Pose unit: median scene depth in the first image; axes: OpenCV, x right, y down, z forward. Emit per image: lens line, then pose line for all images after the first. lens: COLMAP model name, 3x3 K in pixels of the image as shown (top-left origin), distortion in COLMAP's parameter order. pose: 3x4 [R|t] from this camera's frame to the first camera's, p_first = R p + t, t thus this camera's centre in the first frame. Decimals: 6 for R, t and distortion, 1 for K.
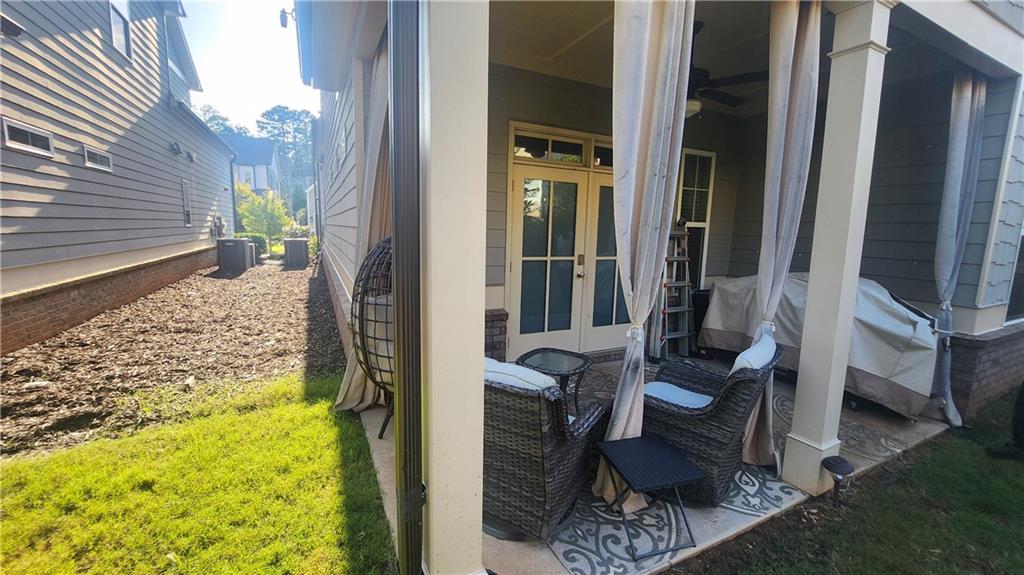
lens RADIAL K [[405.2, 0, 517.7], [0, 405.2, 289.3], [0, 0, 1]] dist [-0.024669, 0.002513]
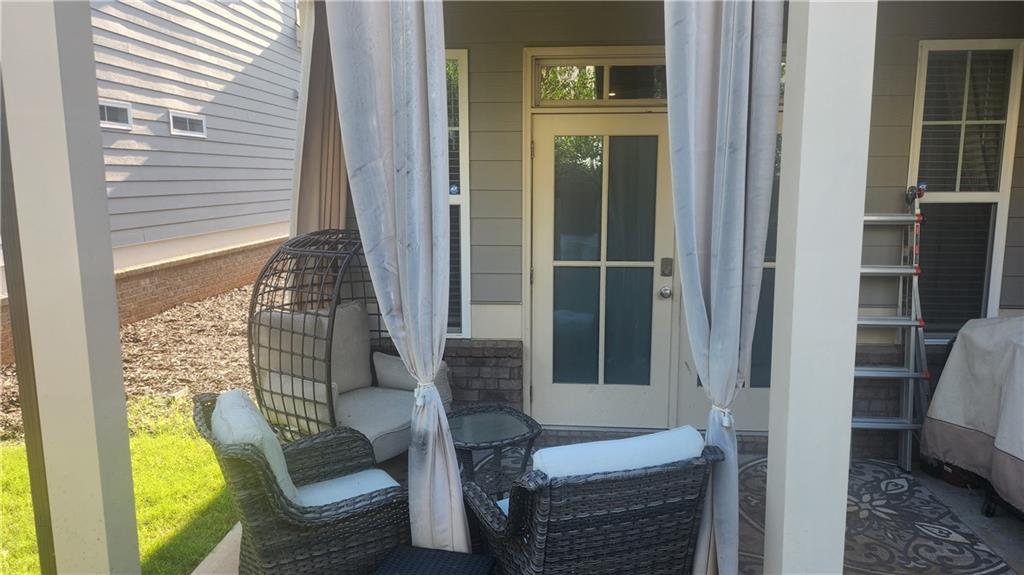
lens RADIAL K [[714.4, 0, 515.9], [0, 714.4, 291.1], [0, 0, 1]] dist [0.076654, -0.096532]
pose [[0.865018, 0.052249, -0.499012, 0.526225], [-0.051371, 0.998559, 0.015504, -0.047240], [0.499103, 0.012223, 0.866456, 0.007688]]
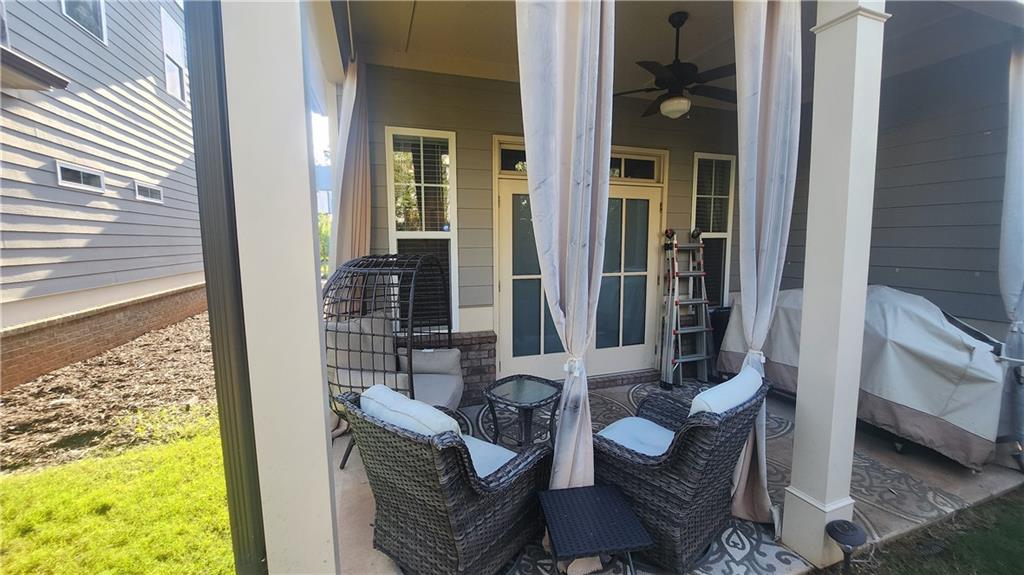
lens RADIAL K [[405.2, 0, 517.7], [0, 405.2, 289.3], [0, 0, 1]] dist [-0.024669, 0.002513]
pose [[0.991723, -0.015014, -0.127518, 0.146198], [0.010505, 0.999298, -0.035956, -0.013760], [0.127968, 0.034319, 0.991184, 0.061887]]
